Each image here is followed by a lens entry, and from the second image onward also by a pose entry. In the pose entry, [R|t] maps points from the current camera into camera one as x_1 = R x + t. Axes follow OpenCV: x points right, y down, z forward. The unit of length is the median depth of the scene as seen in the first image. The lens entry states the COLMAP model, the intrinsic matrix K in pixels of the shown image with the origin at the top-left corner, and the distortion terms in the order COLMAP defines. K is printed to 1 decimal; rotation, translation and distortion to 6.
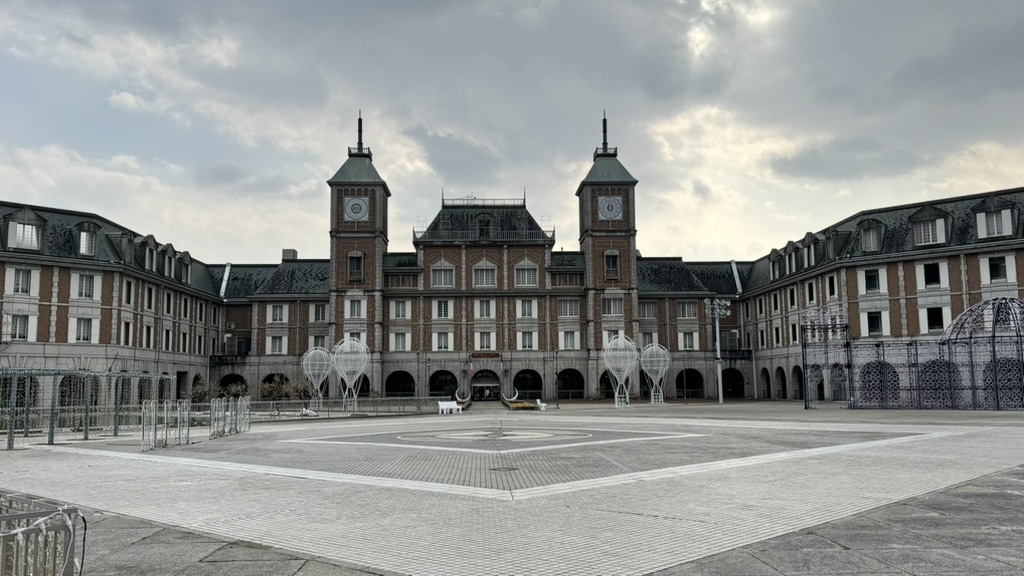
lens RADIAL K [[764.2, 0, 512.0], [0, 764.2, 288.0], [0, 0, 1]] dist [0.042867, -0.001199]
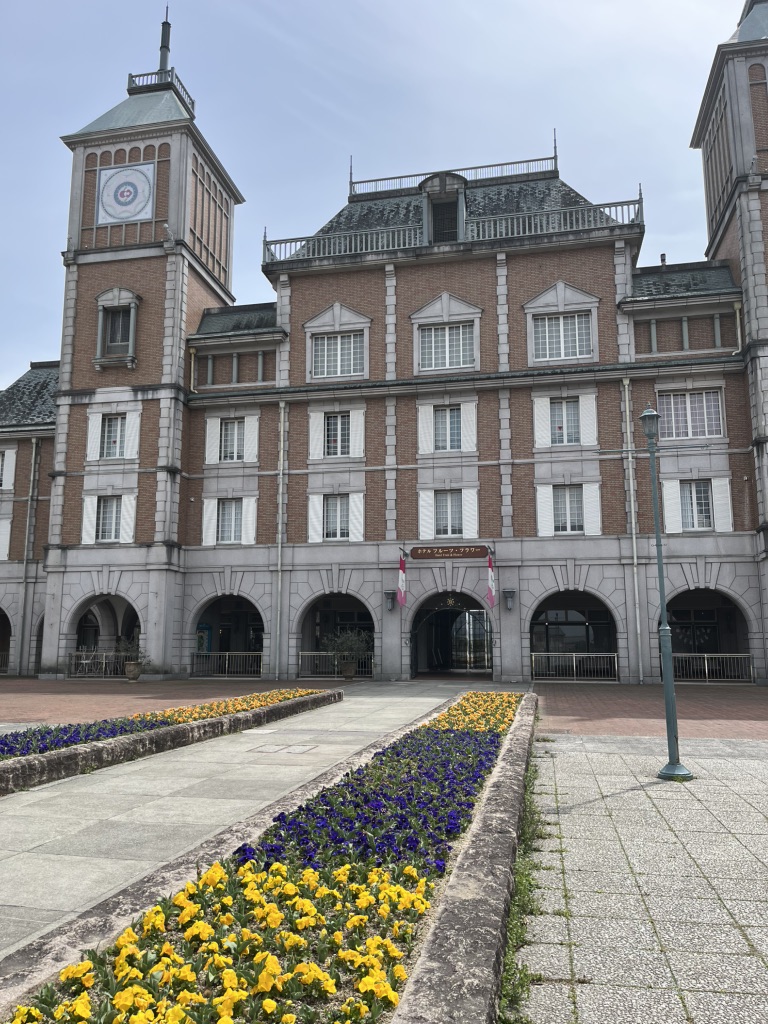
lens RADIAL K [[760.0, 0, 384.5], [0, 760.0, 526.6], [0, 0, 1]] dist [0.005335, 0.002036]
pose [[0.971304, -0.023139, -0.236712, 0.020459], [0.016118, 0.999372, -0.031551, 0.086505], [0.237294, 0.026830, 0.971067, 0.643333]]
